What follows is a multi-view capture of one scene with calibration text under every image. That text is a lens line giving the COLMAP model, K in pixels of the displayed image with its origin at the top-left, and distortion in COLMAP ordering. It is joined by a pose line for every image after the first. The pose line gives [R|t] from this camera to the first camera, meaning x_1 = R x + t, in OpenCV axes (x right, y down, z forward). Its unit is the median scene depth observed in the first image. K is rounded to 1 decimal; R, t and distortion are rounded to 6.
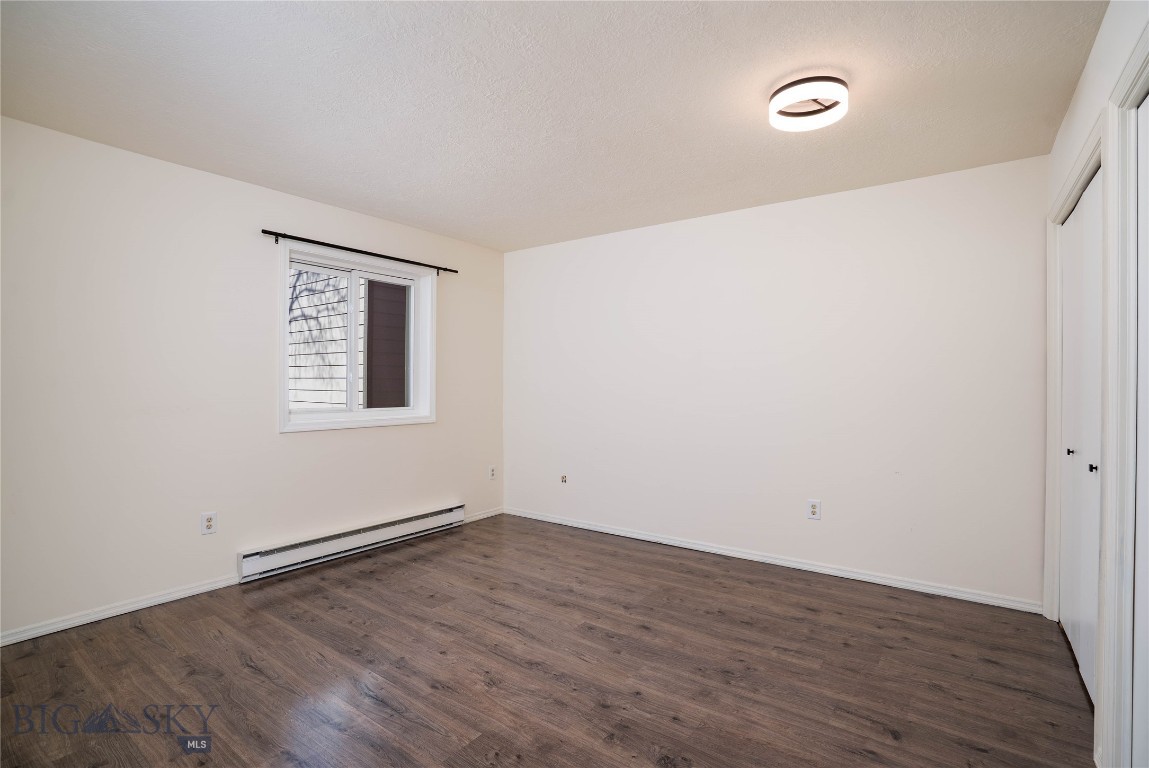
lens RADIAL K [[541.2, 0, 574.8], [0, 541.2, 383.6], [0, 0, 1]] dist [-0.024258, 0.004881]
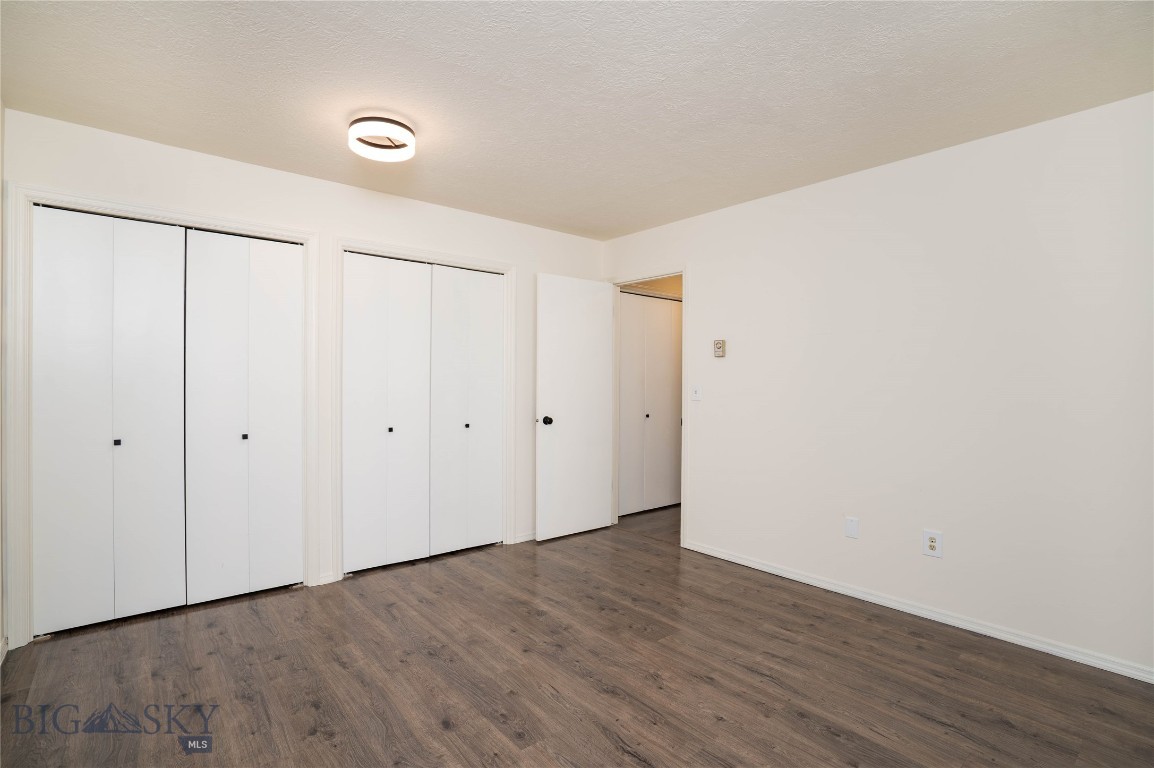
lens RADIAL K [[543.5, 0, 575.7], [0, 543.5, 383.1], [0, 0, 1]] dist [-0.024258, 0.004881]
pose [[-0.973725, -0.009182, 0.227540, -0.230160], [-0.008316, 0.999954, 0.004763, -0.003222], [-0.227574, 0.002746, -0.973757, 1.971536]]
